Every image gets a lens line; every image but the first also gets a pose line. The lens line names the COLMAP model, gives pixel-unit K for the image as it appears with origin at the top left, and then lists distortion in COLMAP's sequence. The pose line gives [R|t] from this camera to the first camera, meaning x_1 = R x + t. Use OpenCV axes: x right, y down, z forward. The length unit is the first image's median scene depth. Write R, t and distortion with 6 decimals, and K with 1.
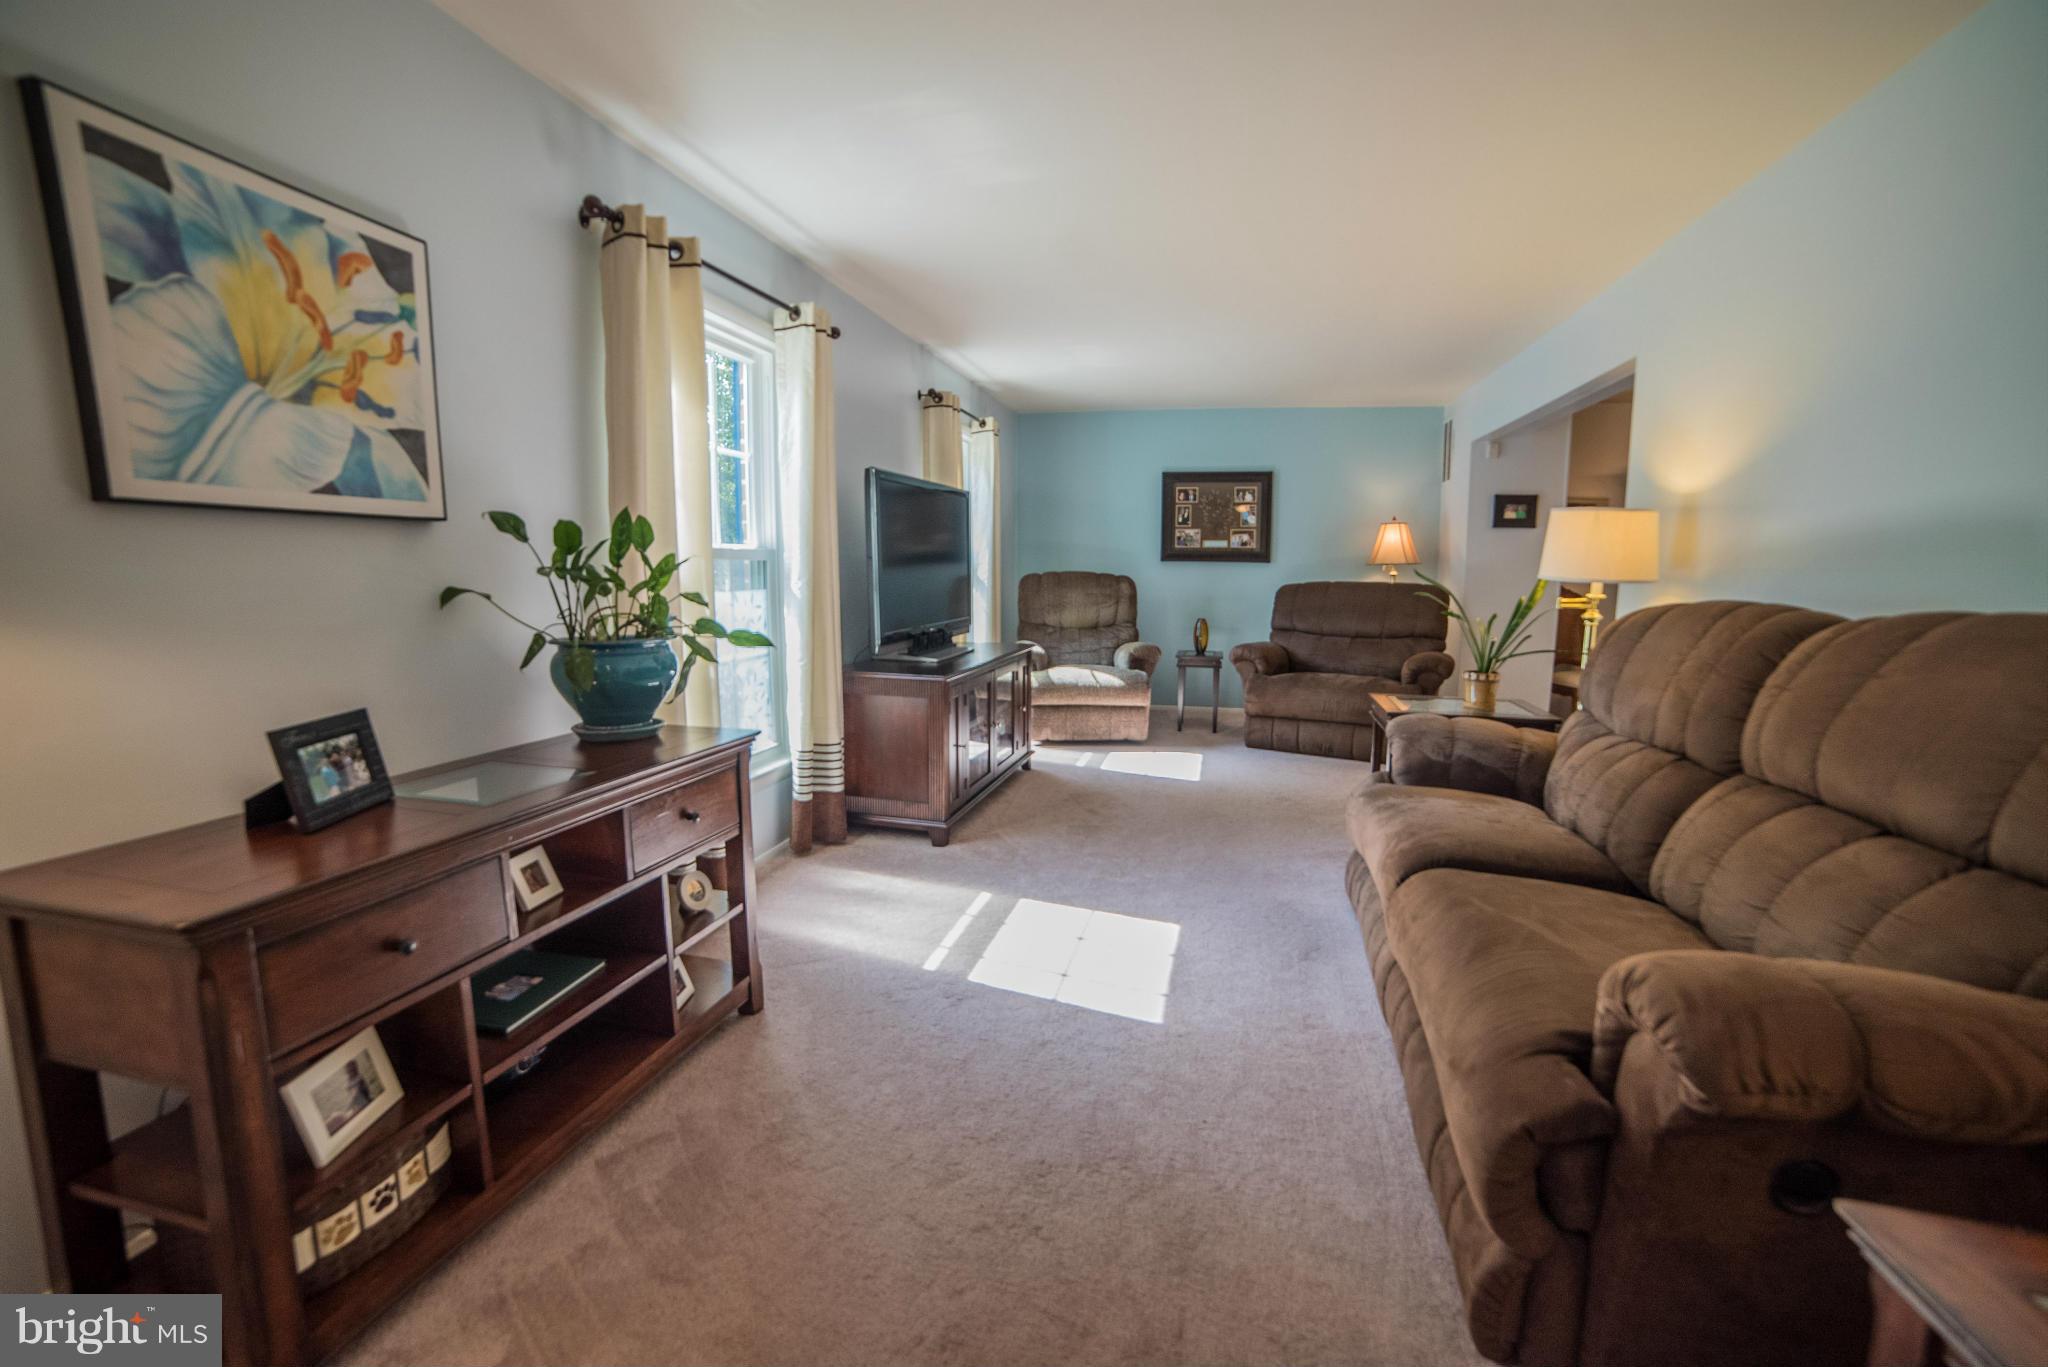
lens RADIAL K [[850.6, 0, 1027.3], [0, 850.6, 683.1], [0, 0, 1]] dist [-0.100308, 0.034484]
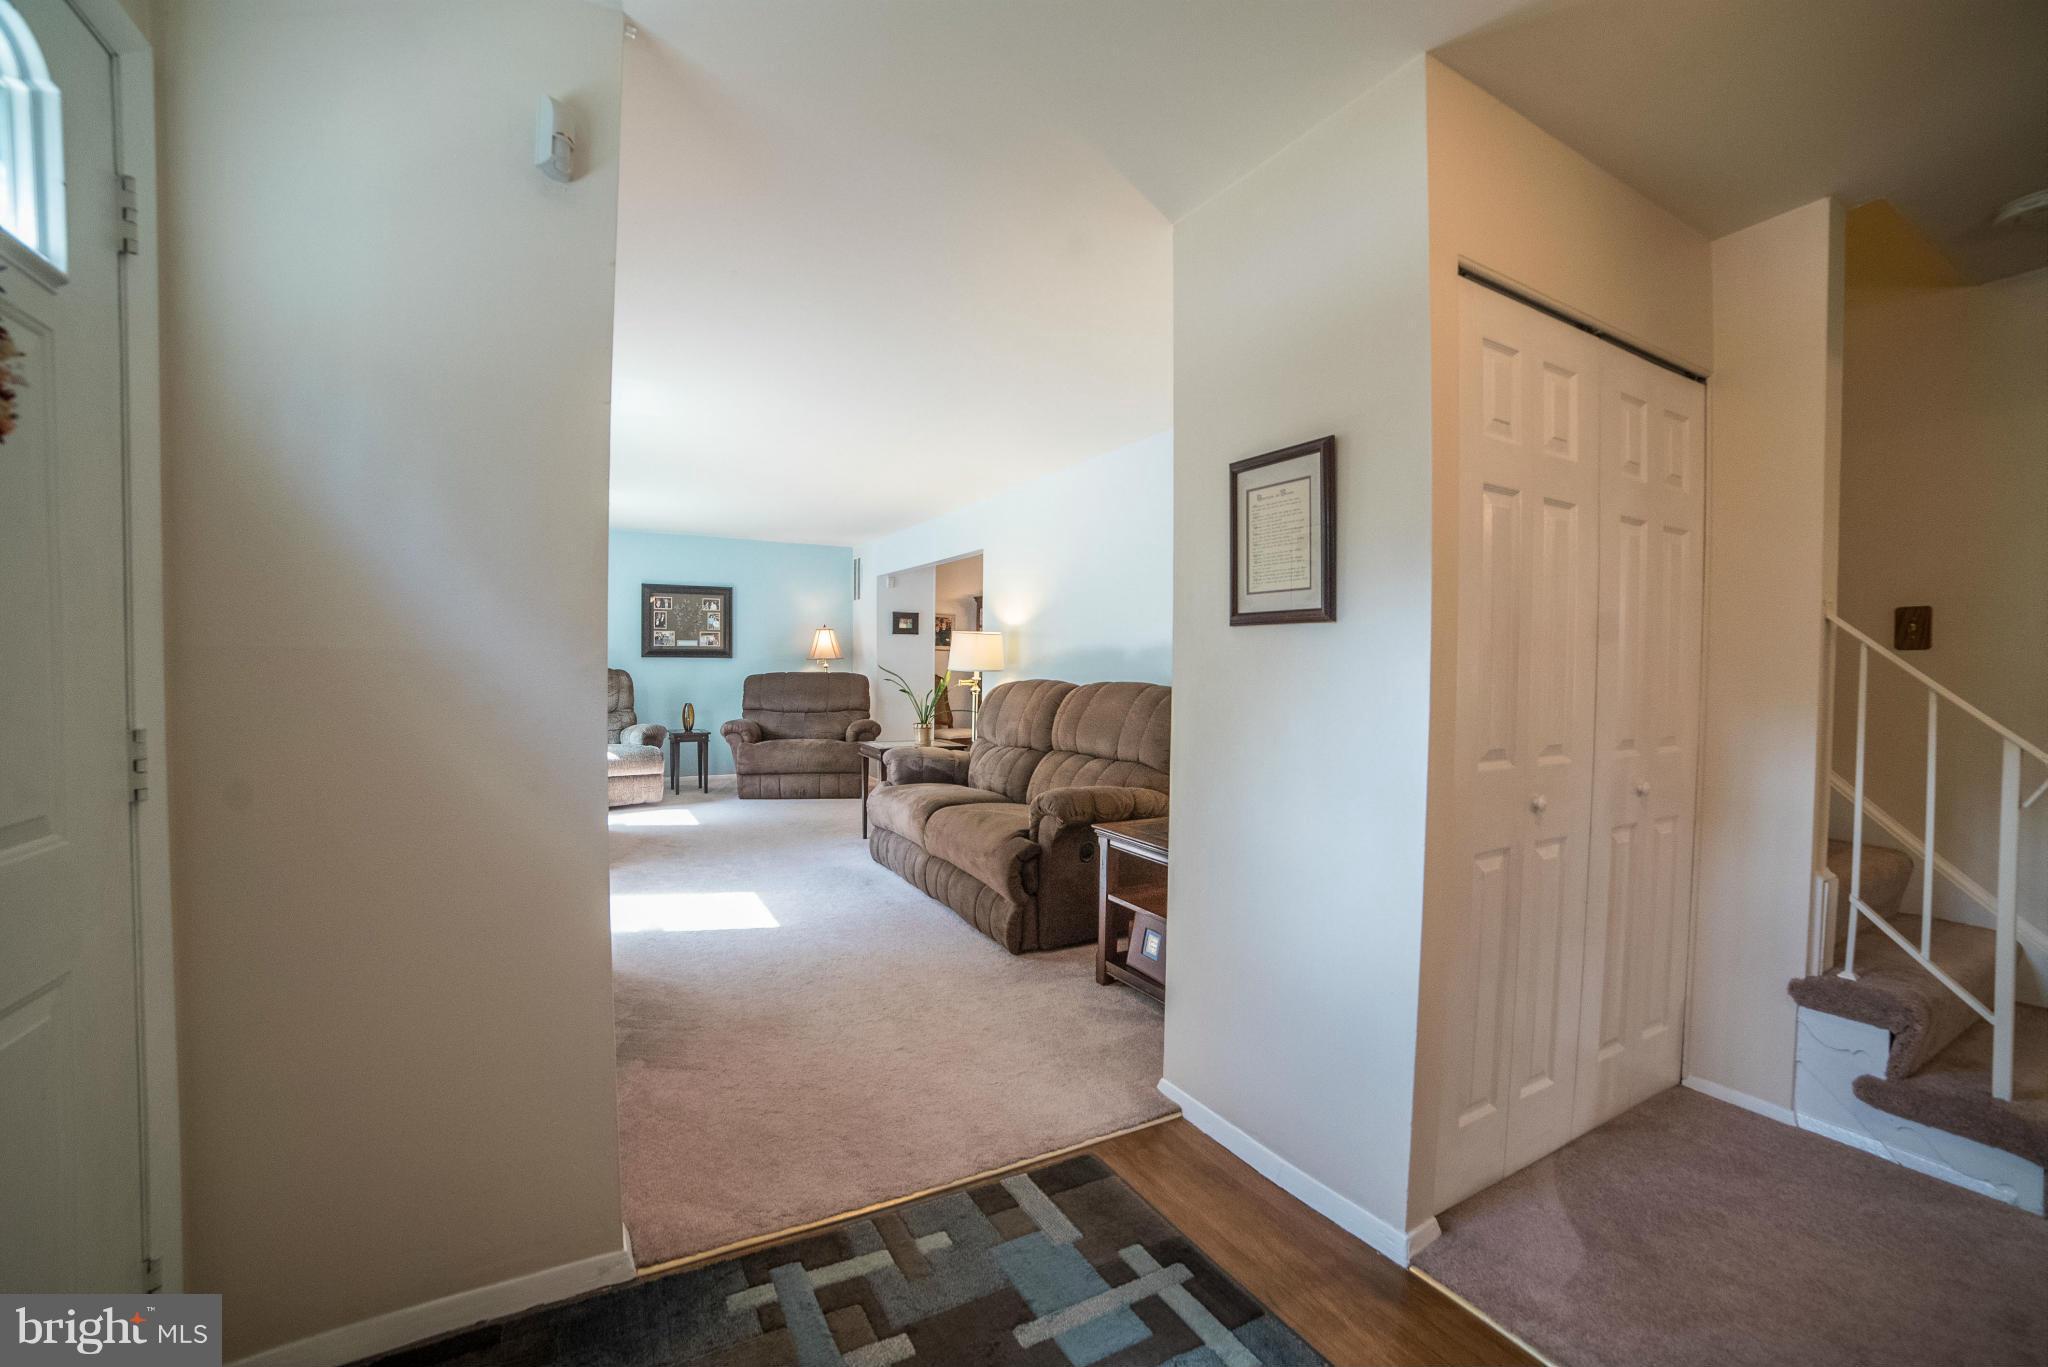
lens RADIAL K [[850.6, 0, 1027.3], [0, 850.6, 683.1], [0, 0, 1]] dist [-0.100308, 0.034484]
pose [[0.739202, -0.017208, 0.673264, -0.525737], [0.086949, 0.993746, -0.070066, 0.049973], [-0.667848, 0.110332, 0.736075, -0.509007]]
